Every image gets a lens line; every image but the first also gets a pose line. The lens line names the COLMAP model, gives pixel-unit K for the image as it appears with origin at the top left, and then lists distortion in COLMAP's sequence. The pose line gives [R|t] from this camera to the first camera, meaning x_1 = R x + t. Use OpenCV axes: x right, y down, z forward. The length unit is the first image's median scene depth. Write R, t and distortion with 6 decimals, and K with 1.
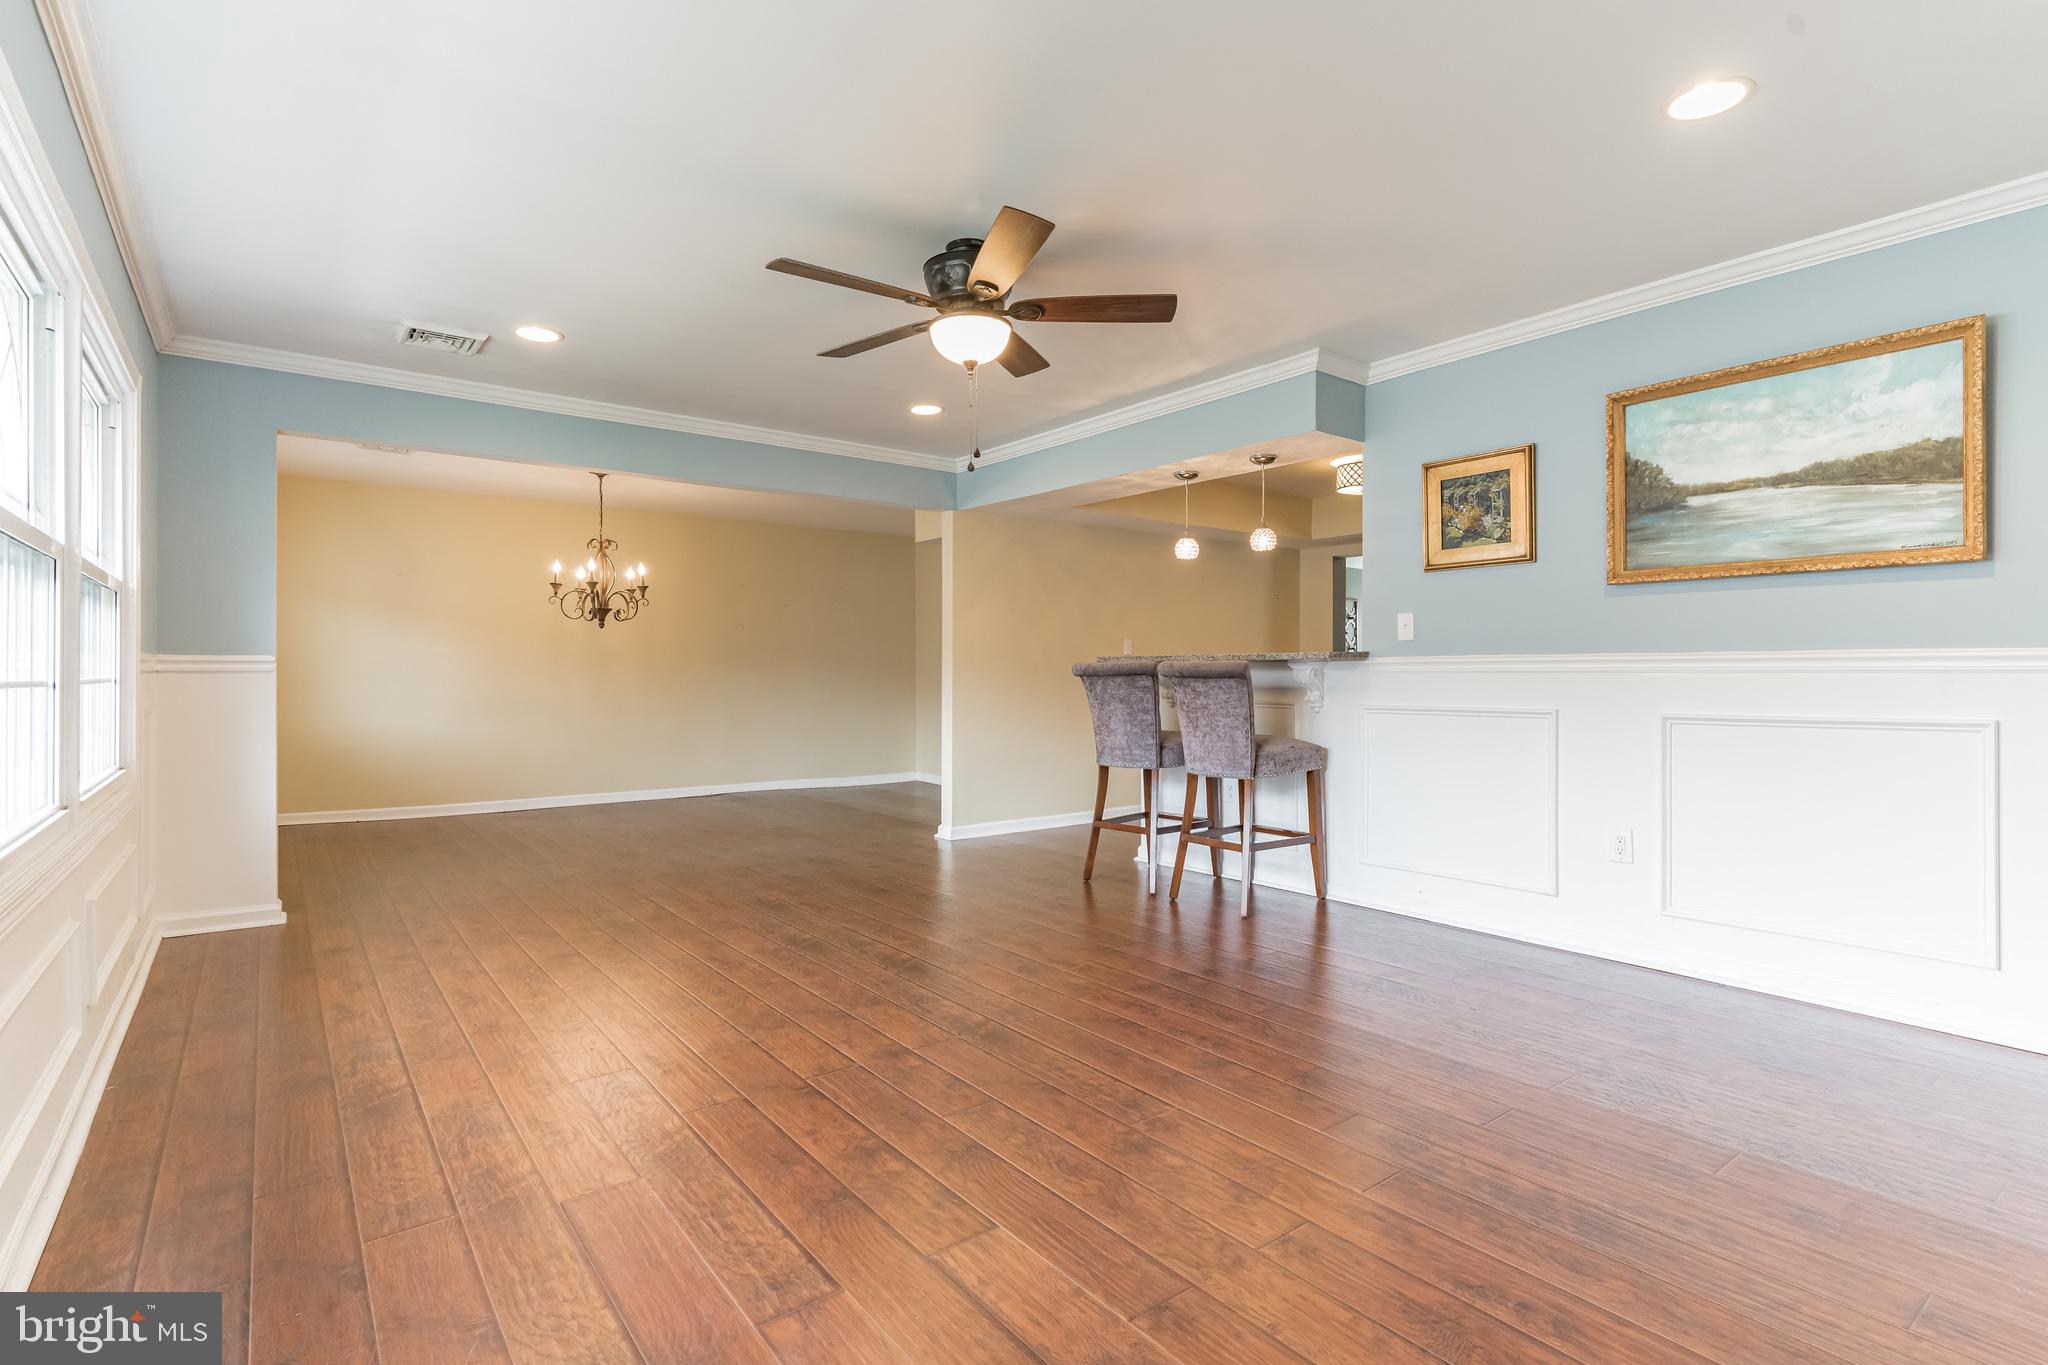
lens RADIAL K [[971.7, 0, 1015.8], [0, 971.7, 674.8], [0, 0, 1]] dist [-0.001373, 0.000094]
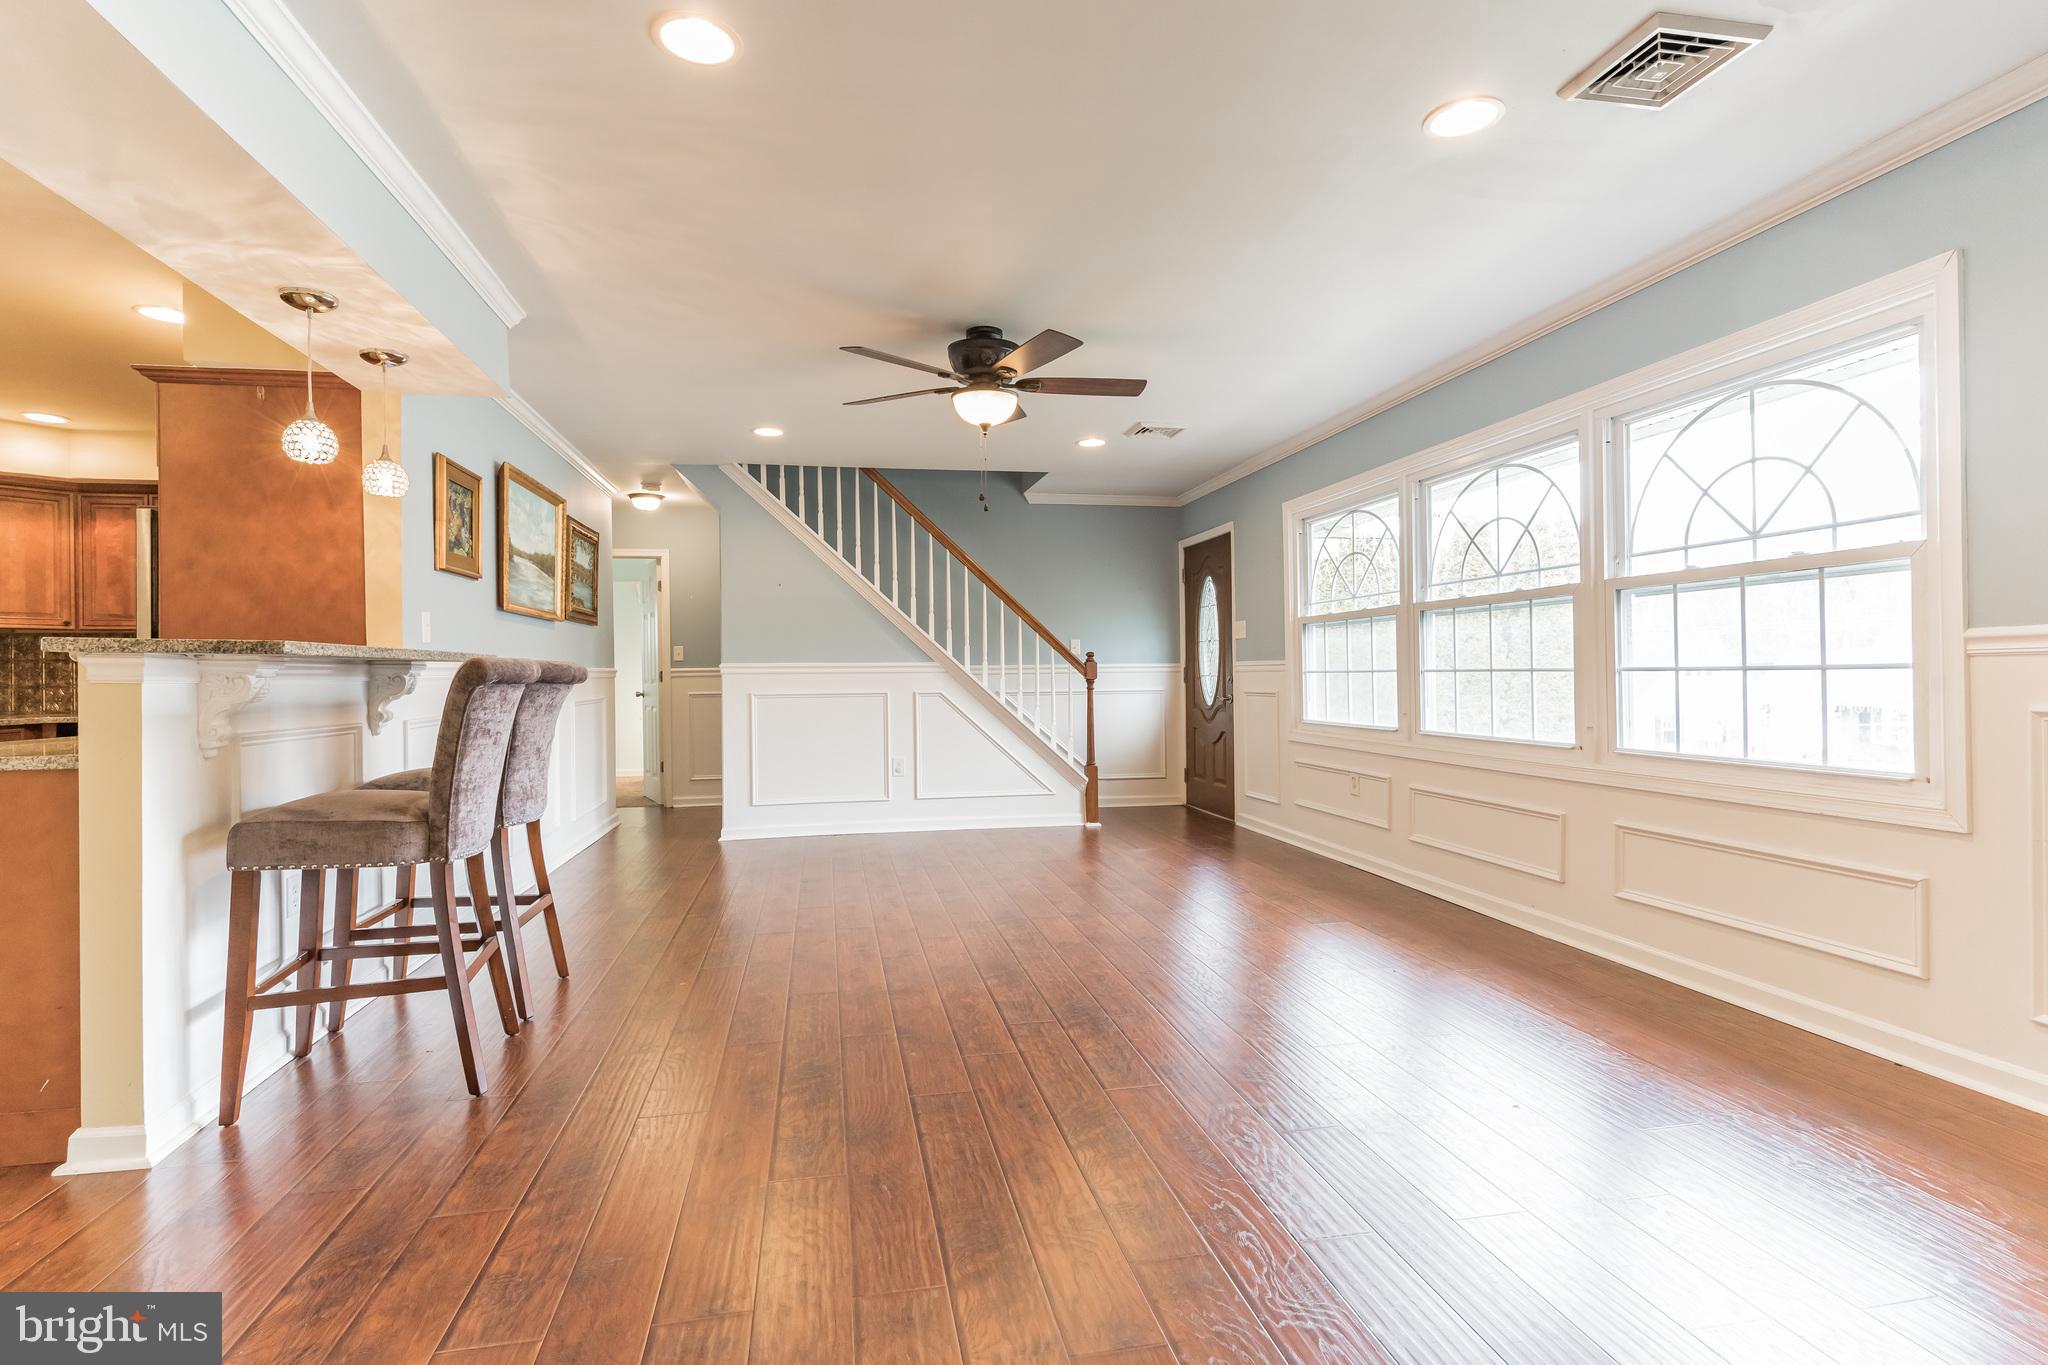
lens RADIAL K [[1014.3, 0, 1020.7], [0, 1014.3, 668.9], [0, 0, 1]] dist [-0.005392, 0.000032]
pose [[-0.902389, 0.015189, 0.430655, -0.609497], [0.014851, 0.999881, -0.004147, 0.000591], [-0.430667, 0.002653, -0.902507, 2.035793]]
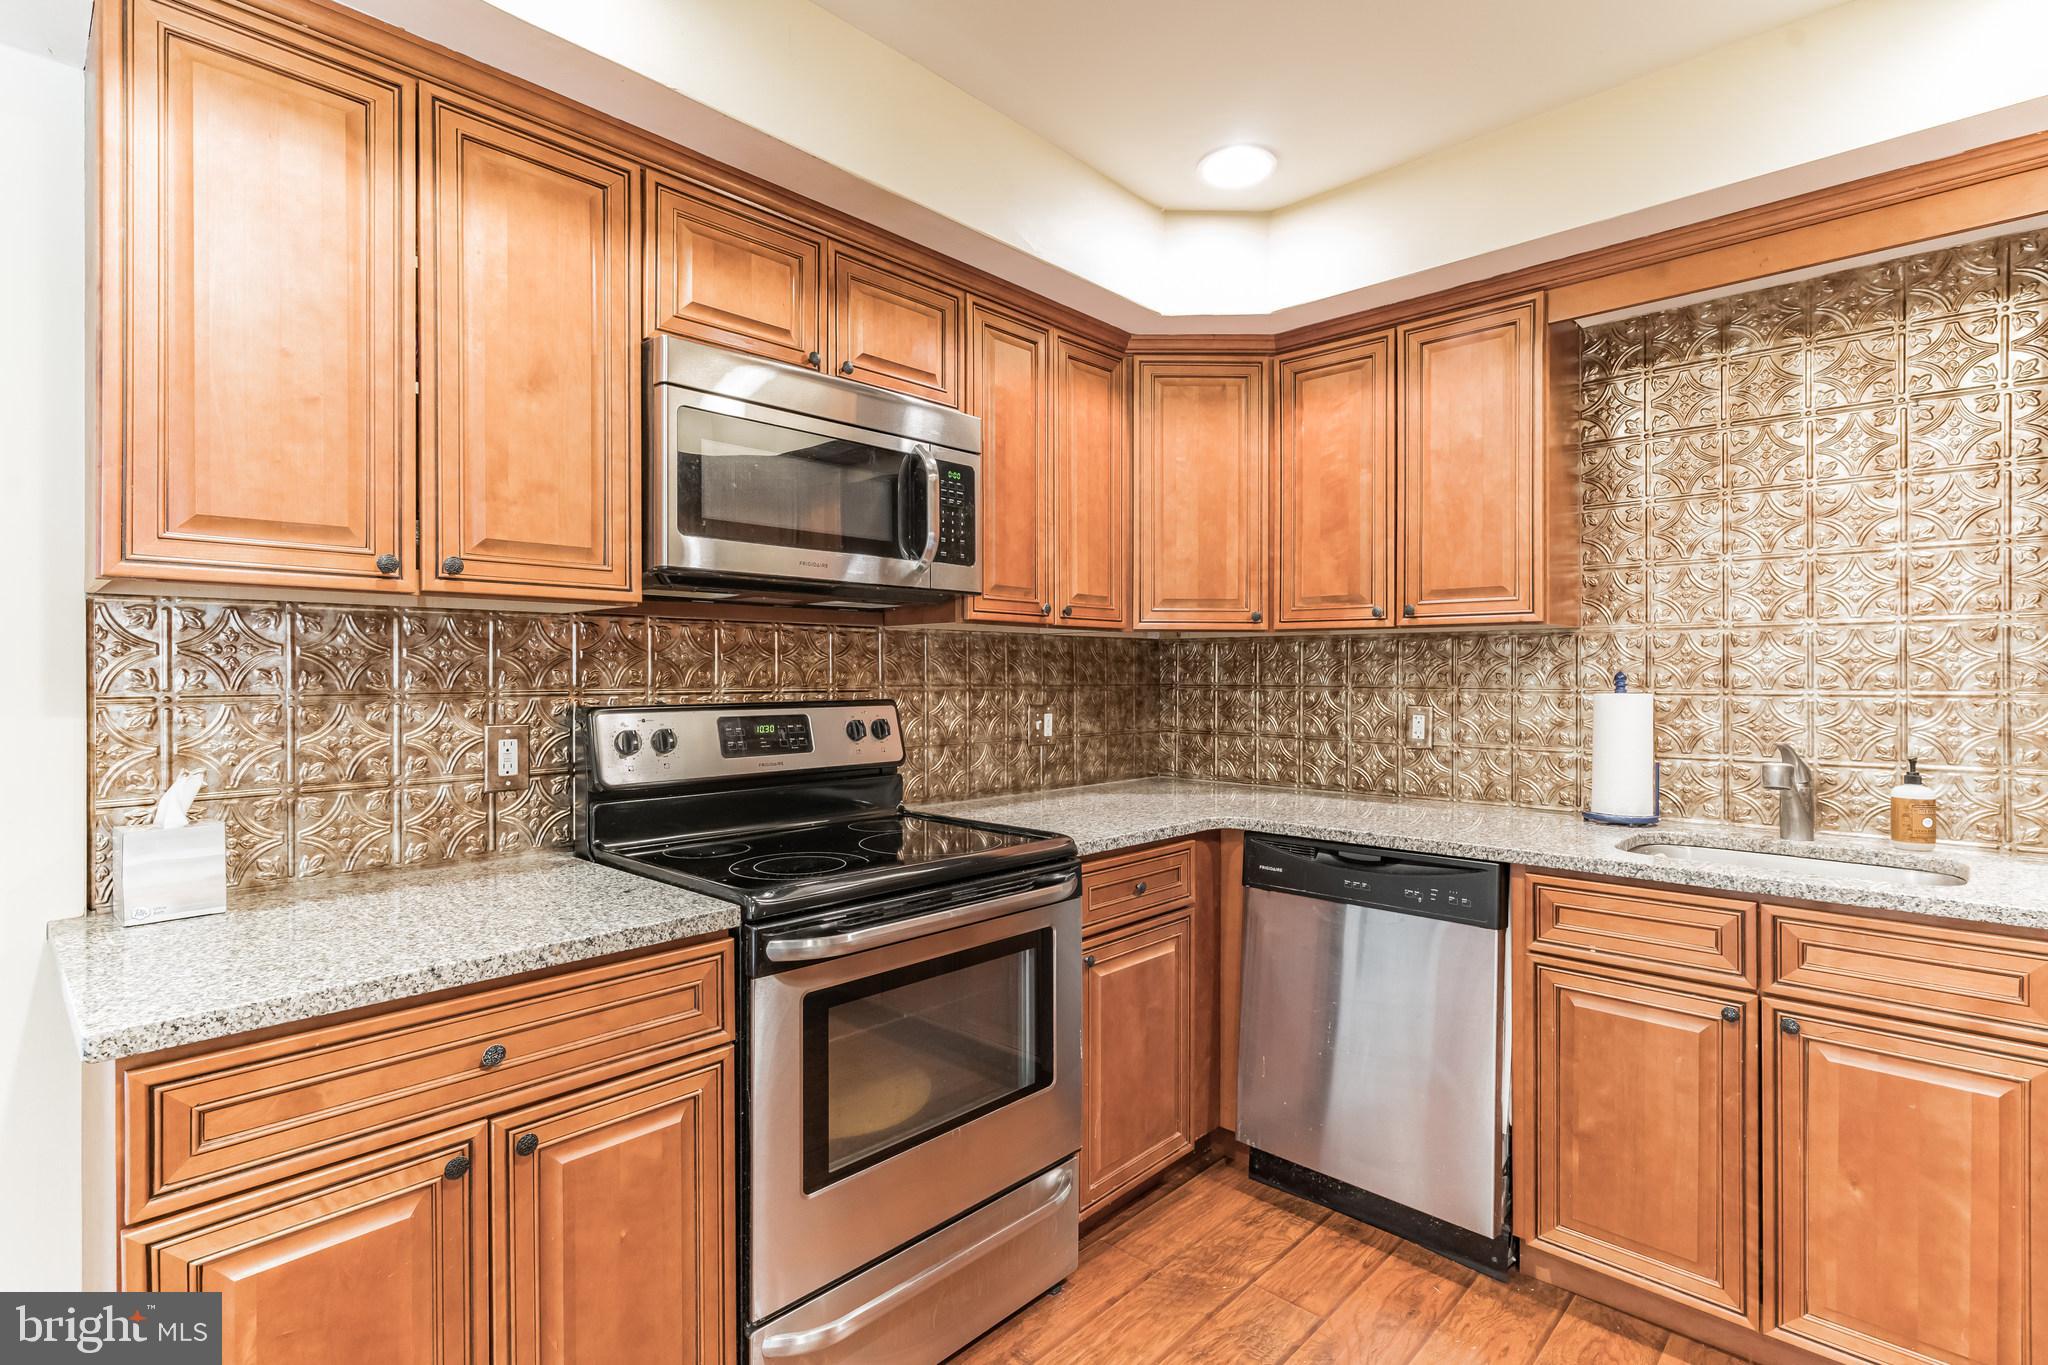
lens RADIAL K [[971.7, 0, 1015.8], [0, 971.7, 674.8], [0, 0, 1]] dist [-0.001373, 0.000094]
pose [[-0.181545, 0.000766, 0.983382, 0.762110], [0.001598, 0.999999, -0.000484, -0.057376], [-0.983381, 0.001484, -0.181546, 1.556074]]
